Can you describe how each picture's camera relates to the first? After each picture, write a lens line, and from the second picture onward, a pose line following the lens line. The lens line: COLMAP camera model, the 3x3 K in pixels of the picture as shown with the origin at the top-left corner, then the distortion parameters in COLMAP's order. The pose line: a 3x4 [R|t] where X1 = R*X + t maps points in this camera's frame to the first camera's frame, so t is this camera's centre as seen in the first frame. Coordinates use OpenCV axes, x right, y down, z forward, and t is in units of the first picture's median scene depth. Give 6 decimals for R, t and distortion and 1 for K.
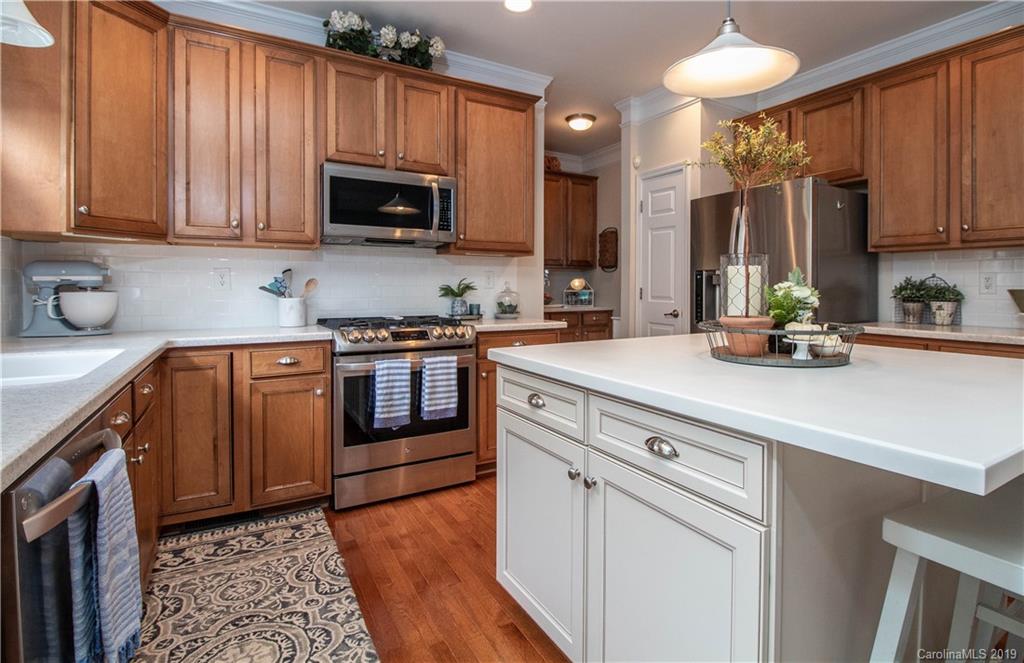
lens RADIAL K [[501.7, 0, 550.3], [0, 501.7, 297.7], [0, 0, 1]] dist [-0.001616, -0.013066]
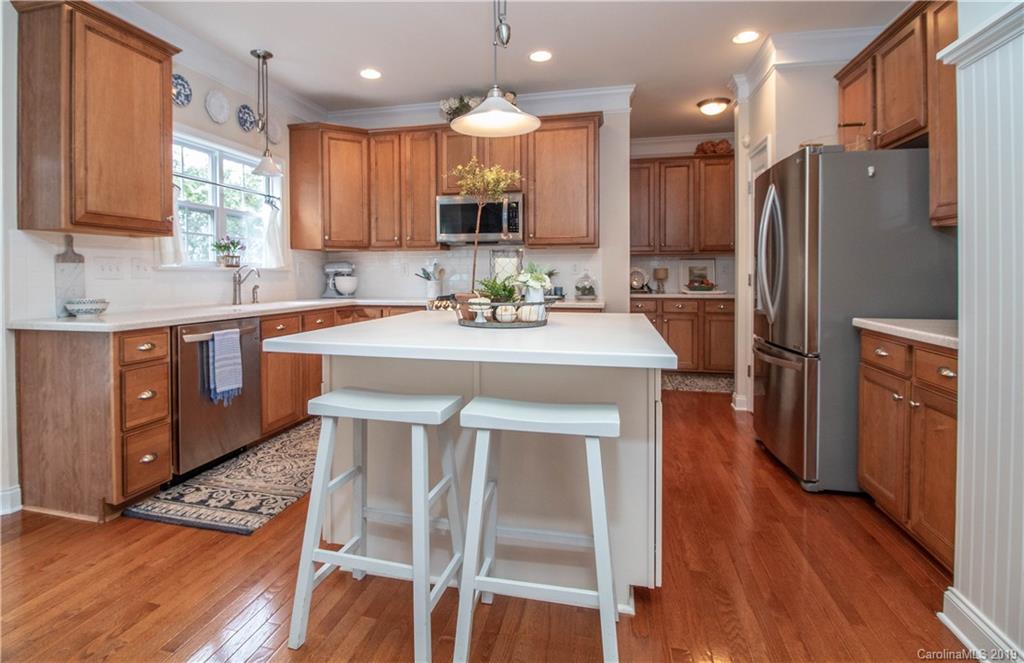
lens RADIAL K [[503.1, 0, 489.5], [0, 503.1, 282.9], [0, 0, 1]] dist [-0.011548, -0.000251]
pose [[0.697366, 0.010766, -0.716635, 0.953428], [-0.012146, 0.999921, 0.003202, 0.000103], [0.716613, 0.006471, 0.697441, -0.004863]]
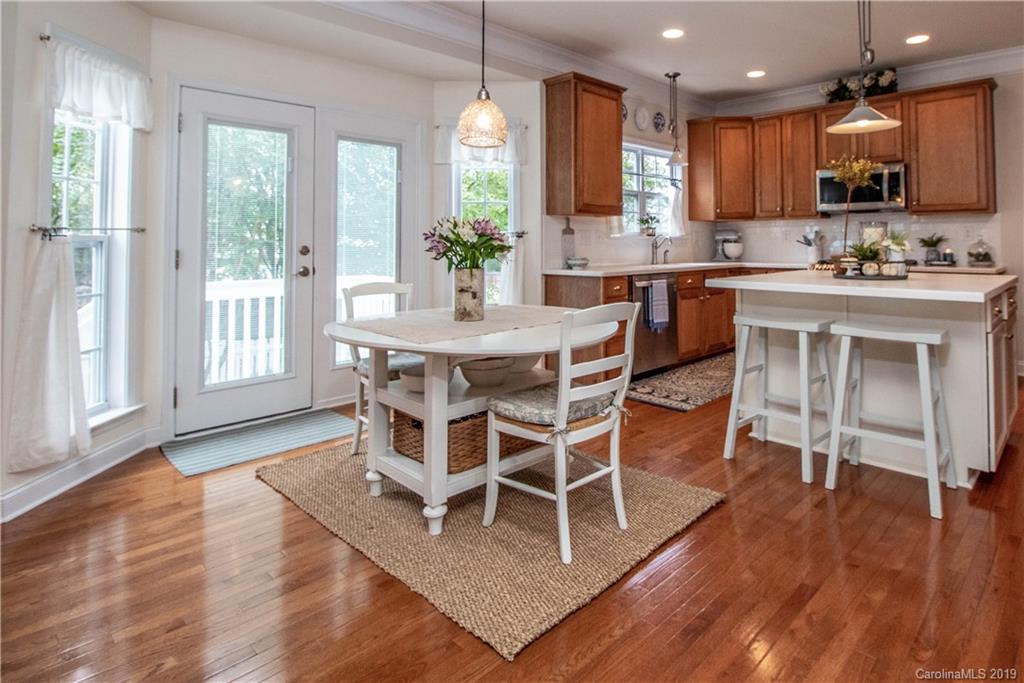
lens RADIAL K [[561.2, 0, 583.7], [0, 561.2, 231.2], [0, 0, 1]] dist [-0.002091, -0.000950]
pose [[0.264687, -0.020786, -0.964110, 1.448048], [-0.013212, 0.999596, -0.025178, 0.008068], [0.964244, 0.019402, 0.264305, -0.379347]]
